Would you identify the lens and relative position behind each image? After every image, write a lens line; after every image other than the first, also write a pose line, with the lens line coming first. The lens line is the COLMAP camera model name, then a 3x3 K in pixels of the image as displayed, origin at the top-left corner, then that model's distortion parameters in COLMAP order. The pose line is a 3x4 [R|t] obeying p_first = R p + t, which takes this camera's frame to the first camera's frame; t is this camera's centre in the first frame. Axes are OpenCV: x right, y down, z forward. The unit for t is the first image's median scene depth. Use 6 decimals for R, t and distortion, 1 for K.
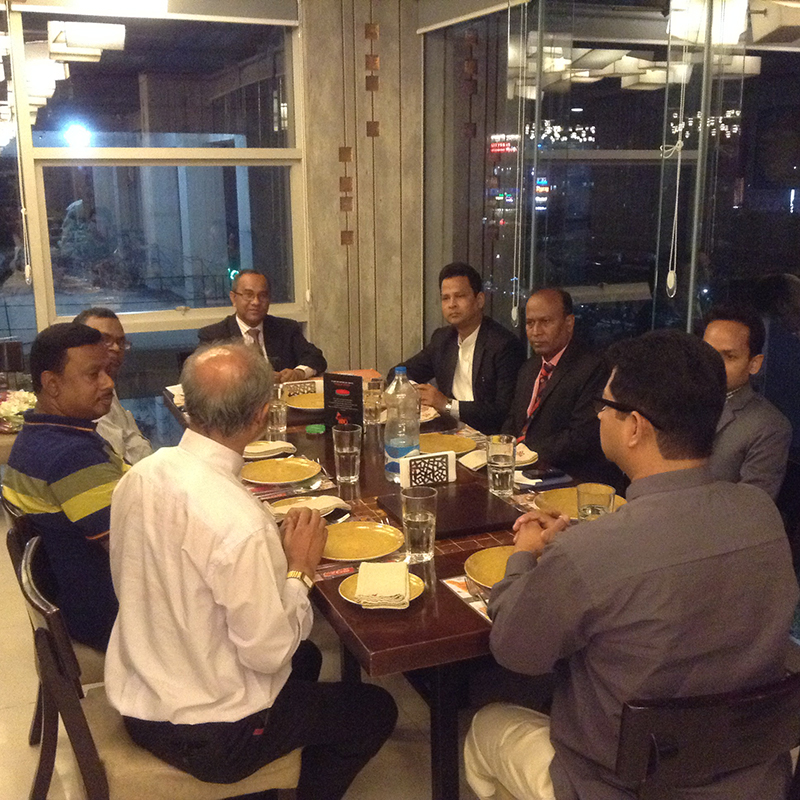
lens RADIAL K [[981.8, 0, 400.0], [0, 981.8, 400.0], [0, 0, 1]] dist [0.137223, -0.425408]
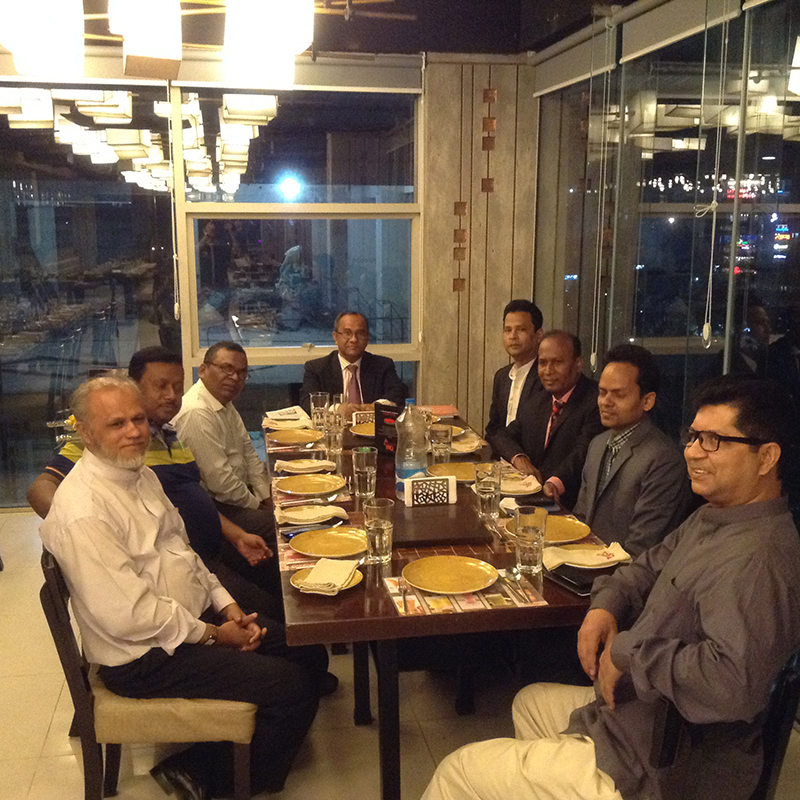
lens RADIAL K [[983.8, 0, 400.0], [0, 983.8, 400.0], [0, 0, 1]] dist [0.130002, -0.408055]
pose [[0.974518, 0.044787, -0.219794, 0.137996], [-0.054601, 0.997755, -0.038776, 0.007364], [0.217564, 0.049788, 0.974775, -0.064782]]
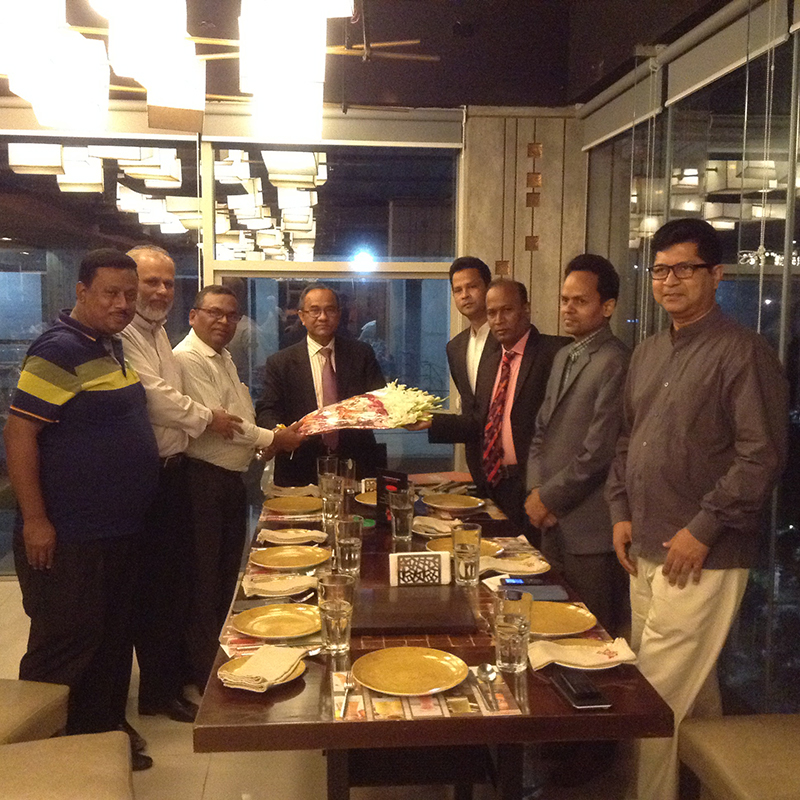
lens RADIAL K [[981.8, 0, 400.0], [0, 981.8, 400.0], [0, 0, 1]] dist [0.137223, -0.425408]
pose [[0.950450, 0.042441, -0.307967, 0.176641], [-0.080041, 0.990648, -0.110501, 0.008558], [0.300397, 0.129676, 0.944958, 0.027449]]
